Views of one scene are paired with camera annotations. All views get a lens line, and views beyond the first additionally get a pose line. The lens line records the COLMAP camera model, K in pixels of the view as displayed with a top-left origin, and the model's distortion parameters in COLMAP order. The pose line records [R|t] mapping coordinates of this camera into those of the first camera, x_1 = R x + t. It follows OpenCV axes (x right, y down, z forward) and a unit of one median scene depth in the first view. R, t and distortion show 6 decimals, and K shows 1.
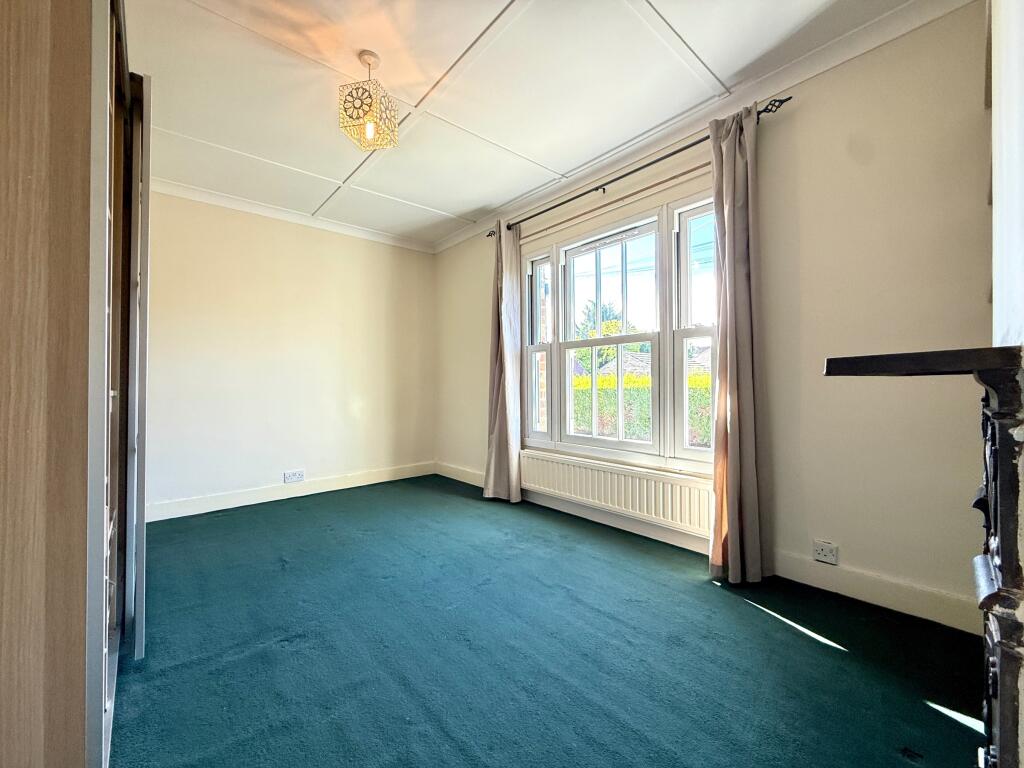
lens RADIAL K [[410.8, 0, 512.0], [0, 410.8, 384.0], [0, 0, 1]] dist [0.001422, 0.000059]
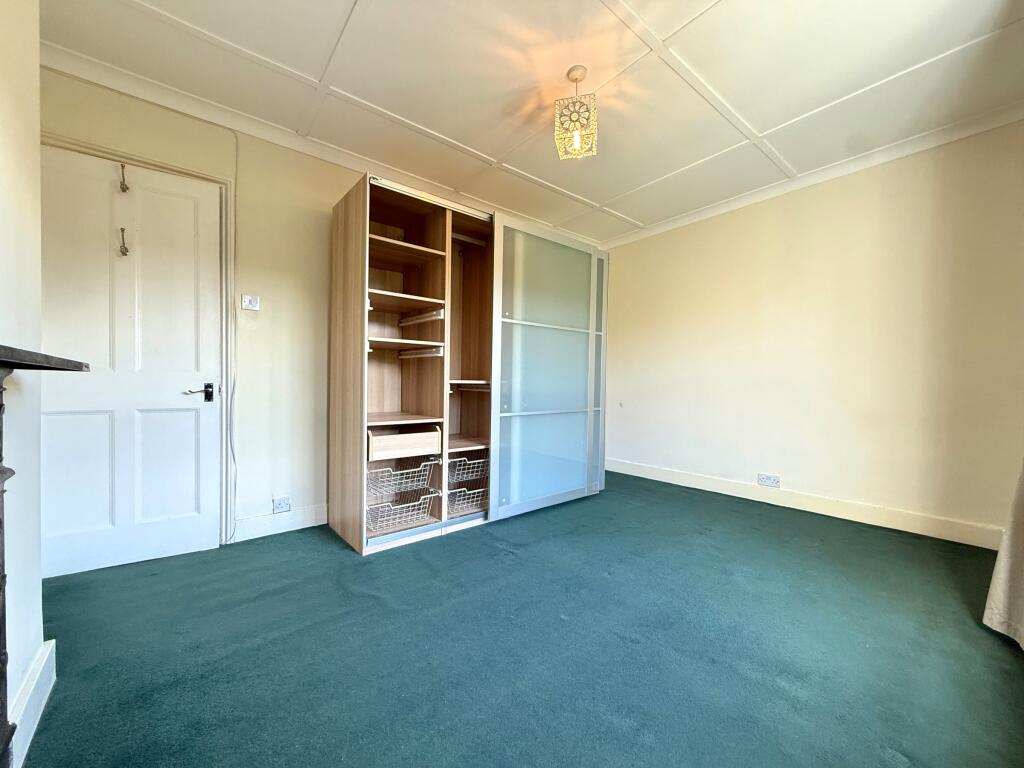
lens RADIAL K [[410.8, 0, 512.0], [0, 410.8, 384.0], [0, 0, 1]] dist [0.001422, 0.000059]
pose [[-0.043280, 0.010164, -0.999011, 0.503435], [0.004032, 0.999942, 0.009998, 0.003001], [0.999055, -0.003595, -0.043319, 0.600202]]
